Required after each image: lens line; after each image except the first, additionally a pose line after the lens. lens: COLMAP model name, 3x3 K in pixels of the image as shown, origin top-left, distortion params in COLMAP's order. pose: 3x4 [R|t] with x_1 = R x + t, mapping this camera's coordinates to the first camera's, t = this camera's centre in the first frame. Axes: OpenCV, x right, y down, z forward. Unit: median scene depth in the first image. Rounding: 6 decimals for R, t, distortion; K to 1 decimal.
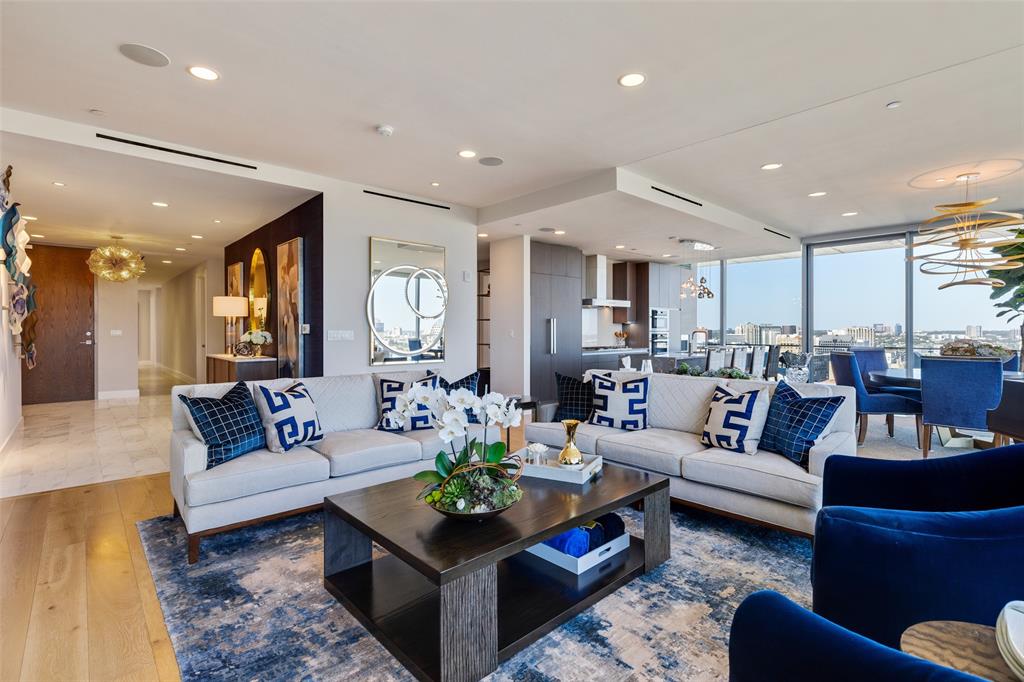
lens RADIAL K [[494.3, 0, 518.3], [0, 494.3, 332.5], [0, 0, 1]] dist [0.001173, -0.000857]
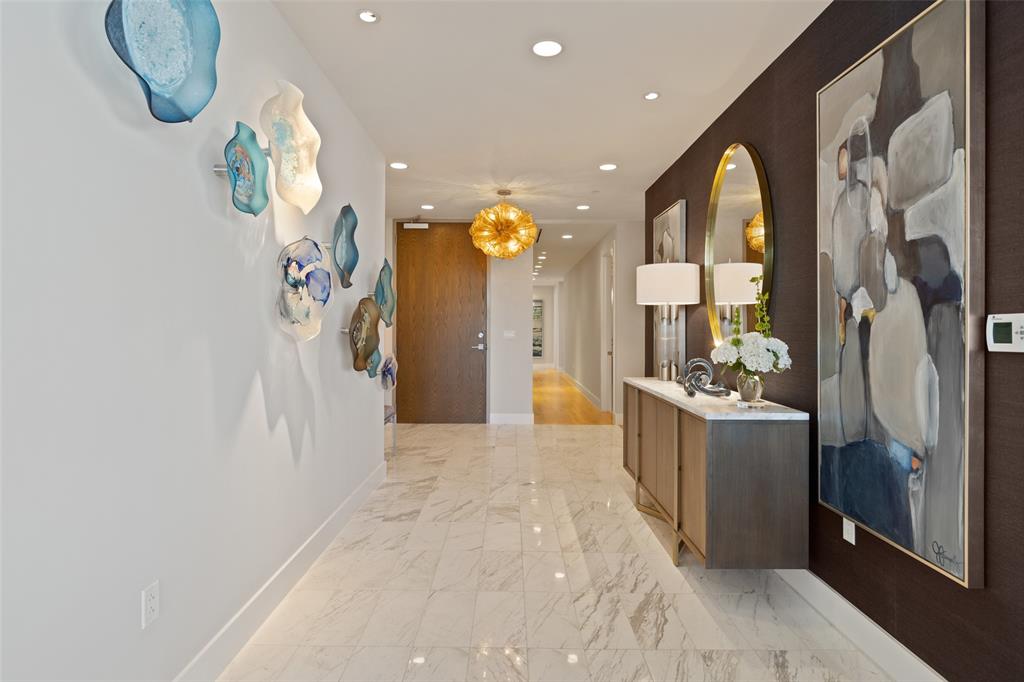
lens RADIAL K [[567.6, 0, 513.4], [0, 567.6, 333.1], [0, 0, 1]] dist [0.001413, 0.000163]
pose [[0.753295, 0.005582, -0.657660, -0.298525], [-0.003981, 0.999984, 0.003927, -0.005024], [0.657671, -0.000340, 0.753305, 0.433154]]
